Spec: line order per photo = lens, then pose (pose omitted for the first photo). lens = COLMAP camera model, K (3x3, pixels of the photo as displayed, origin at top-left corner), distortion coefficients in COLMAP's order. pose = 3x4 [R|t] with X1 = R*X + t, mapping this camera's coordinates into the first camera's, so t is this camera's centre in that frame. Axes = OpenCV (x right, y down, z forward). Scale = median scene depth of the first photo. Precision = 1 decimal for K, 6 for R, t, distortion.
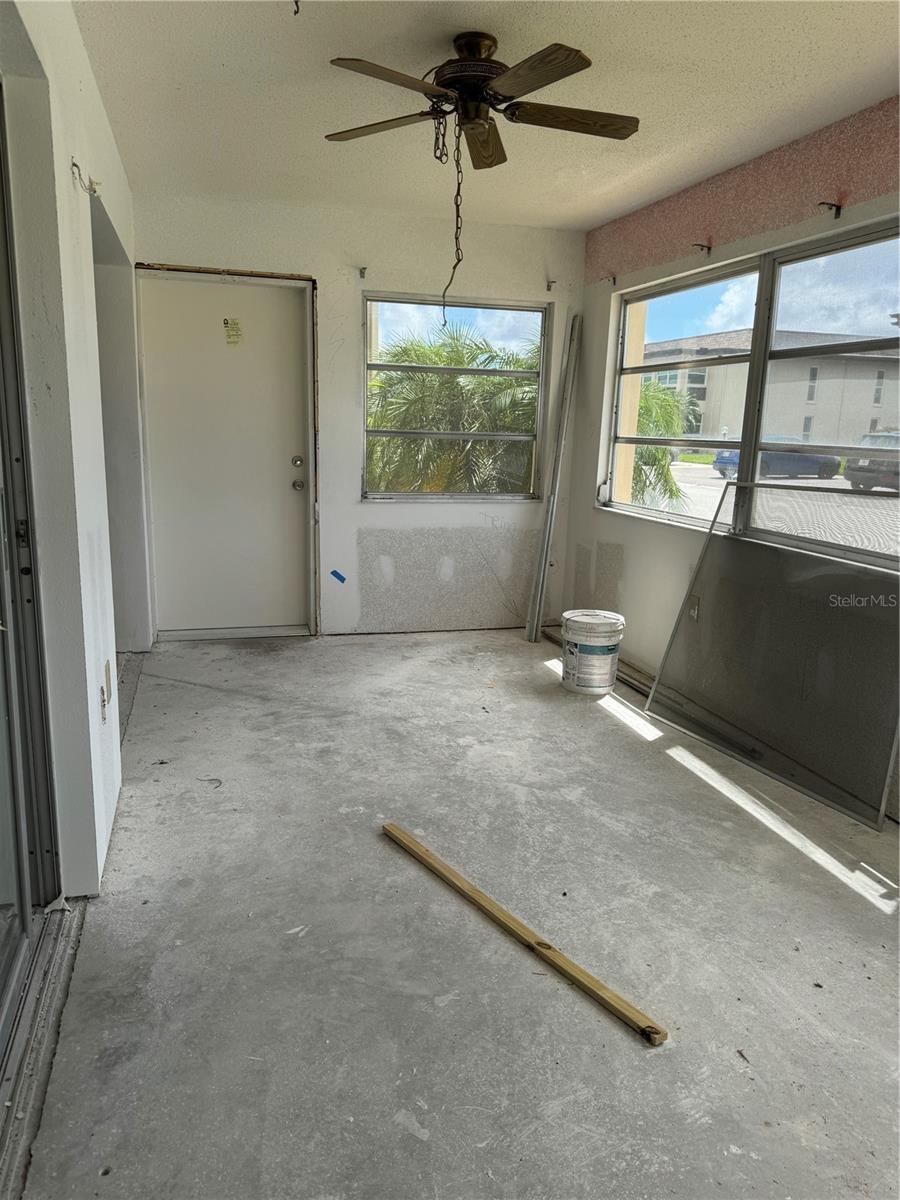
lens RADIAL K [[850.5, 0, 453.4], [0, 850.5, 594.6], [0, 0, 1]] dist [0.055907, -0.066356]
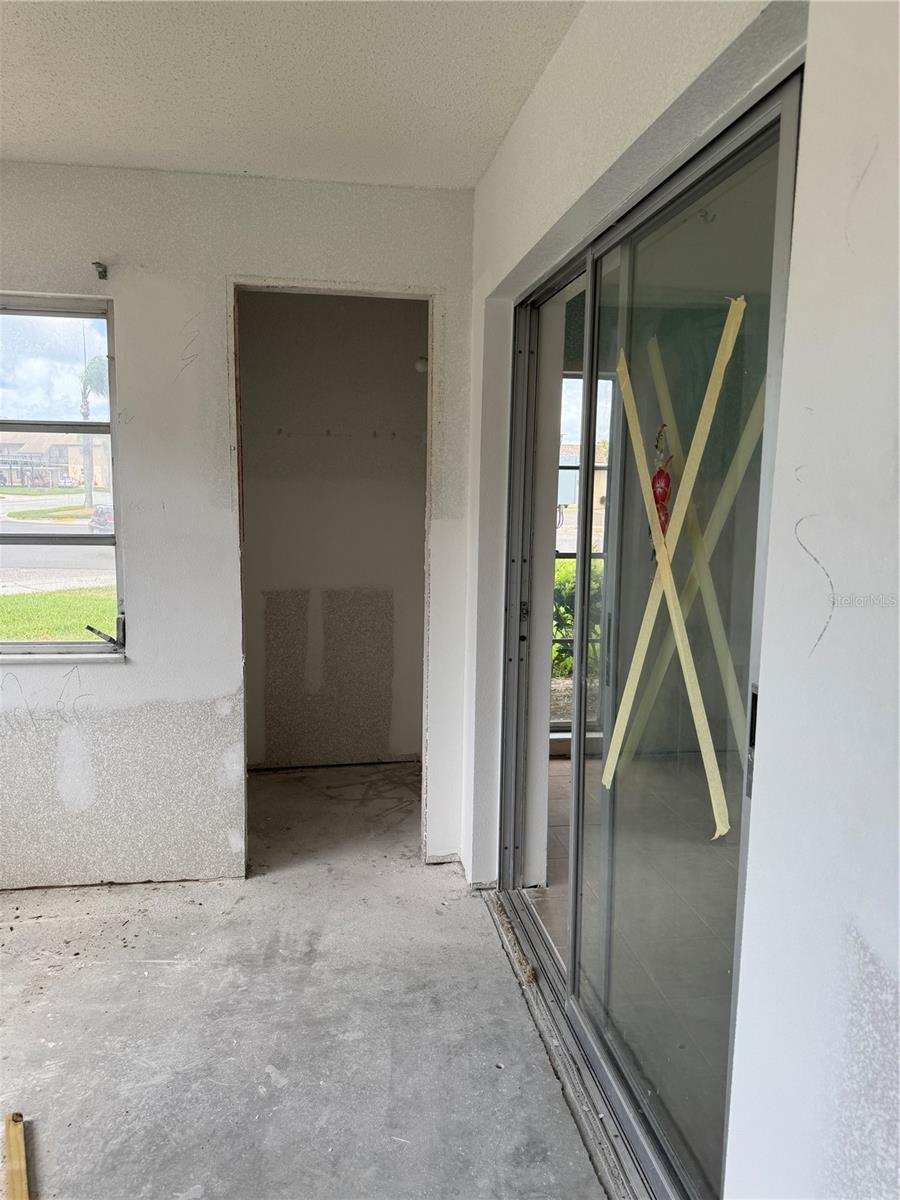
lens RADIAL K [[850.5, 0, 448.8], [0, 850.5, 602.4], [0, 0, 1]] dist [0.055907, -0.066356]
pose [[-0.991309, -0.063127, 0.115422, -0.395698], [-0.021810, 0.944071, 0.329019, -0.463505], [-0.129737, 0.323642, -0.937243, 1.888513]]
